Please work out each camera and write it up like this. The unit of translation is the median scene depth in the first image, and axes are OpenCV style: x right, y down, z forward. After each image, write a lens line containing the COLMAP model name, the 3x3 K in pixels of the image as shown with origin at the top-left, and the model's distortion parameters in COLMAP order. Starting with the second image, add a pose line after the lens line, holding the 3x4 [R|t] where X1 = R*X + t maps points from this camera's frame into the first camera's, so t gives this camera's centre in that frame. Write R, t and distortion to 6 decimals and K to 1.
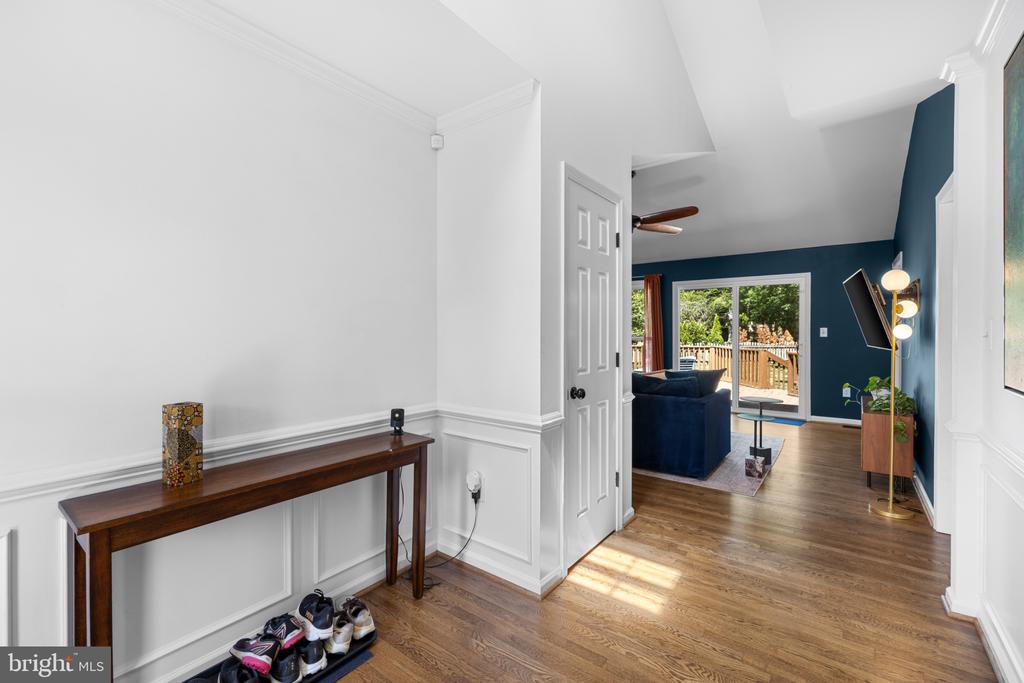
lens RADIAL K [[442.0, 0, 513.4], [0, 442.0, 331.8], [0, 0, 1]] dist [0.000873, 0.000448]
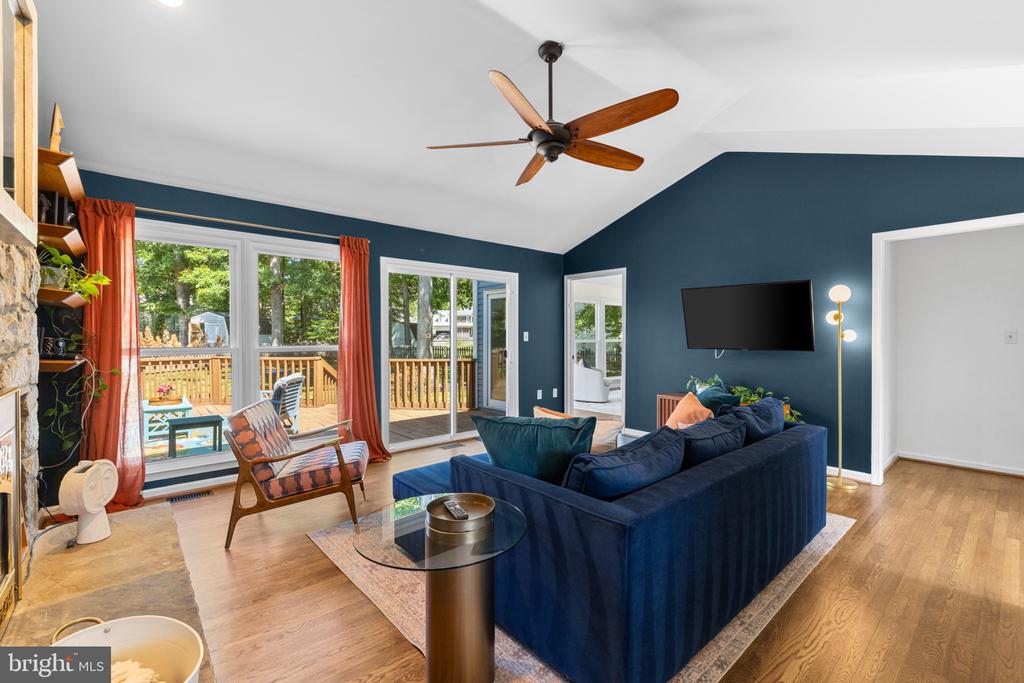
lens RADIAL K [[442.0, 0, 517.2], [0, 442.0, 339.2], [0, 0, 1]] dist [0.000873, 0.000448]
pose [[0.202646, -0.009016, 0.979210, -0.253672], [0.001265, 0.999959, 0.008946, -0.001463], [-0.979251, -0.000574, 0.202649, 0.811474]]
